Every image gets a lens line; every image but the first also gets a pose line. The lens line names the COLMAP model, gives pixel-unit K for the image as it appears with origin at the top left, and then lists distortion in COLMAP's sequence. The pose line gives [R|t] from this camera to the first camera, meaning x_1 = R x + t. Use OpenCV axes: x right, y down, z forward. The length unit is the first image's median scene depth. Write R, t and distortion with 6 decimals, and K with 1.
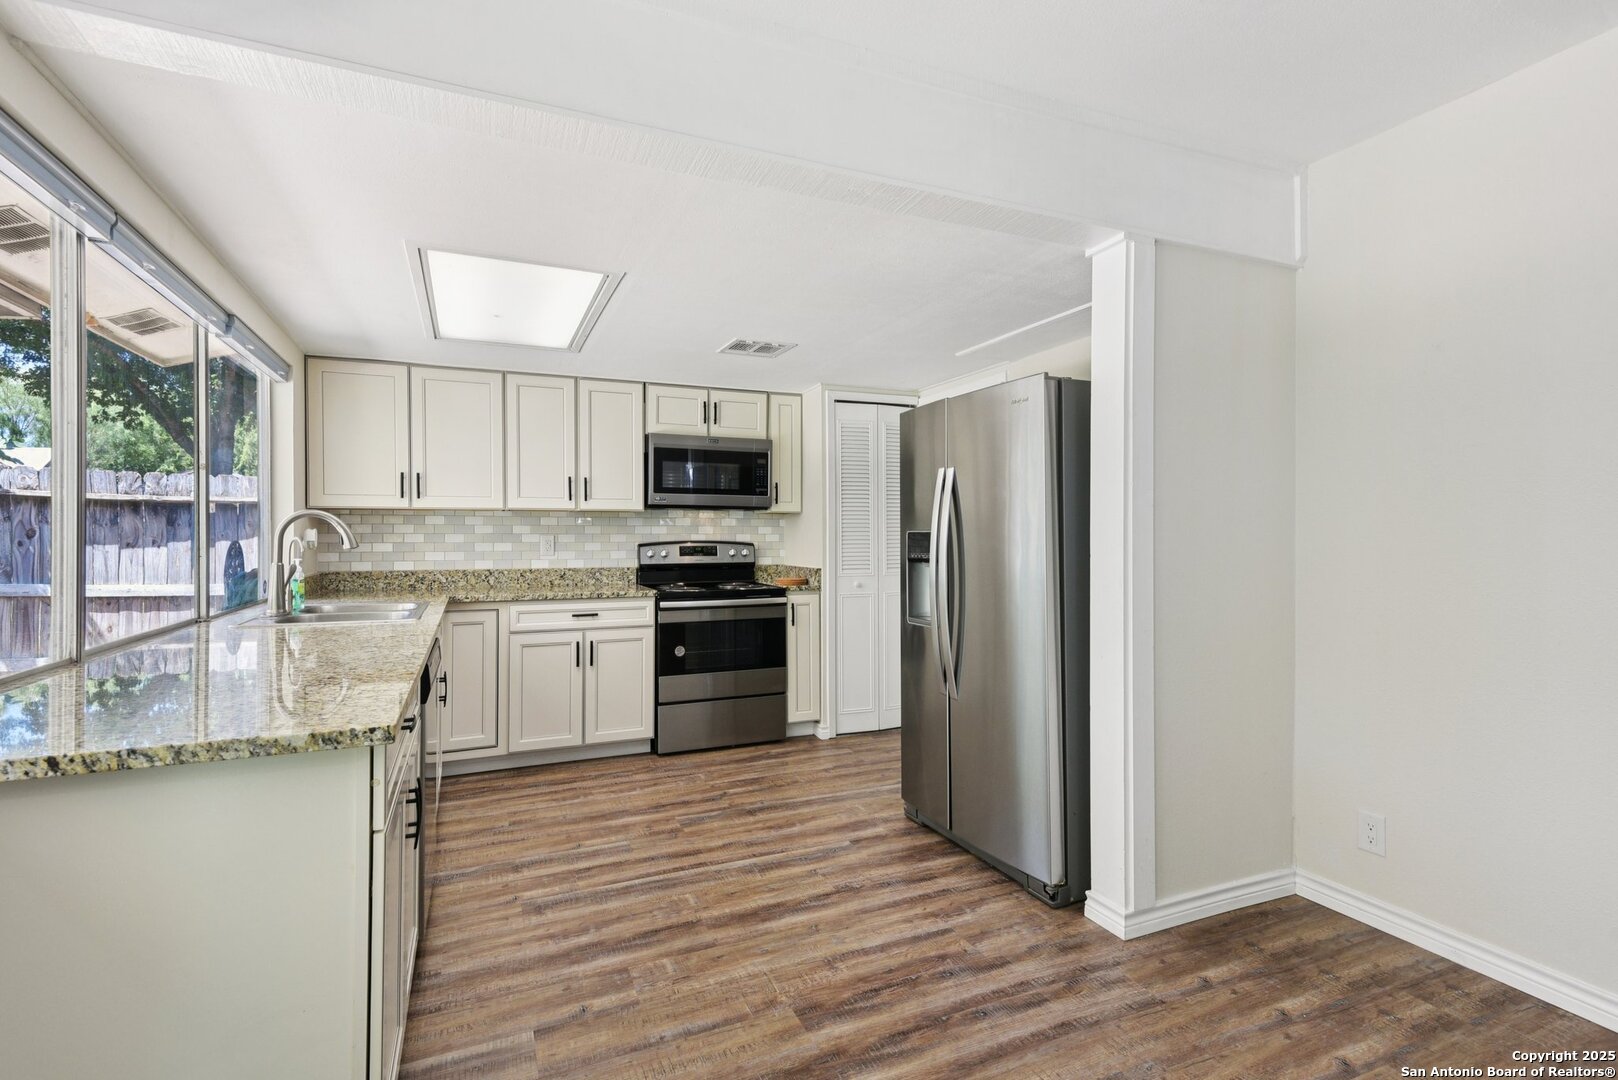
lens RADIAL K [[771.9, 0, 800.9], [0, 771.9, 536.6], [0, 0, 1]] dist [0.036160, -0.006187]
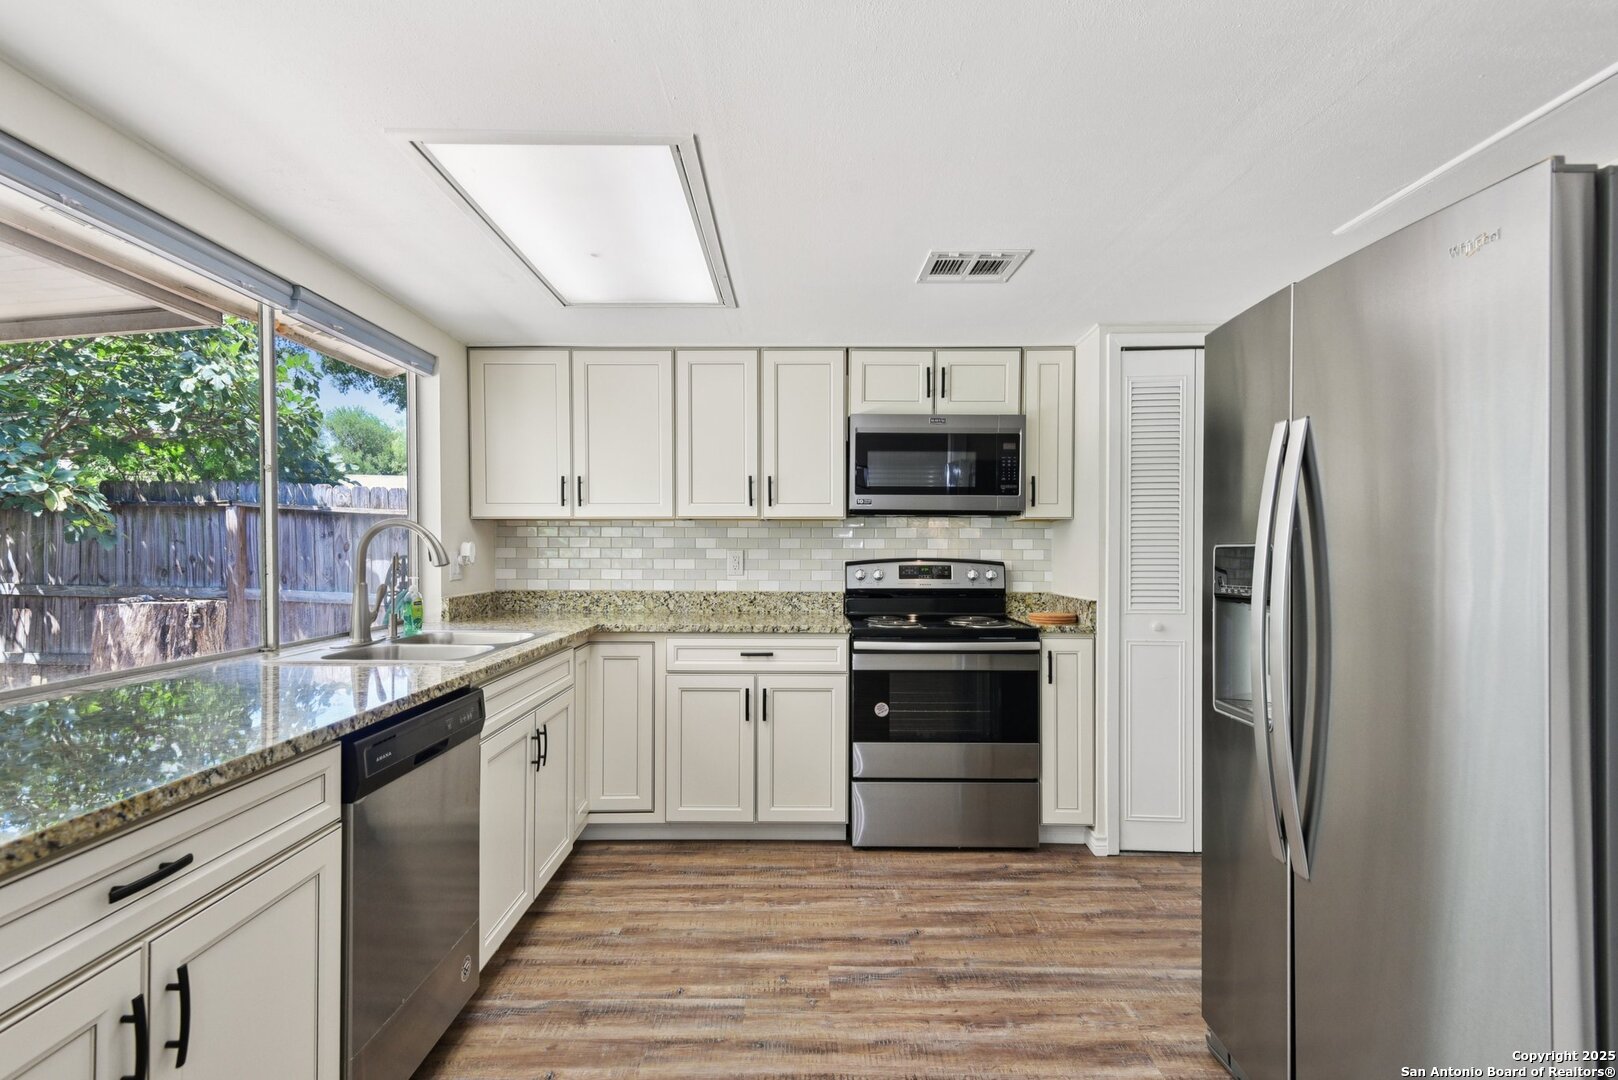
lens RADIAL K [[817.8, 0, 797.3], [0, 817.8, 561.1], [0, 0, 1]] dist [0.028331, -0.005839]
pose [[0.919097, 0.008489, -0.393940, 0.080117], [-0.004311, 0.999925, 0.011489, -0.000541], [0.394008, -0.008861, 0.919064, 0.283633]]
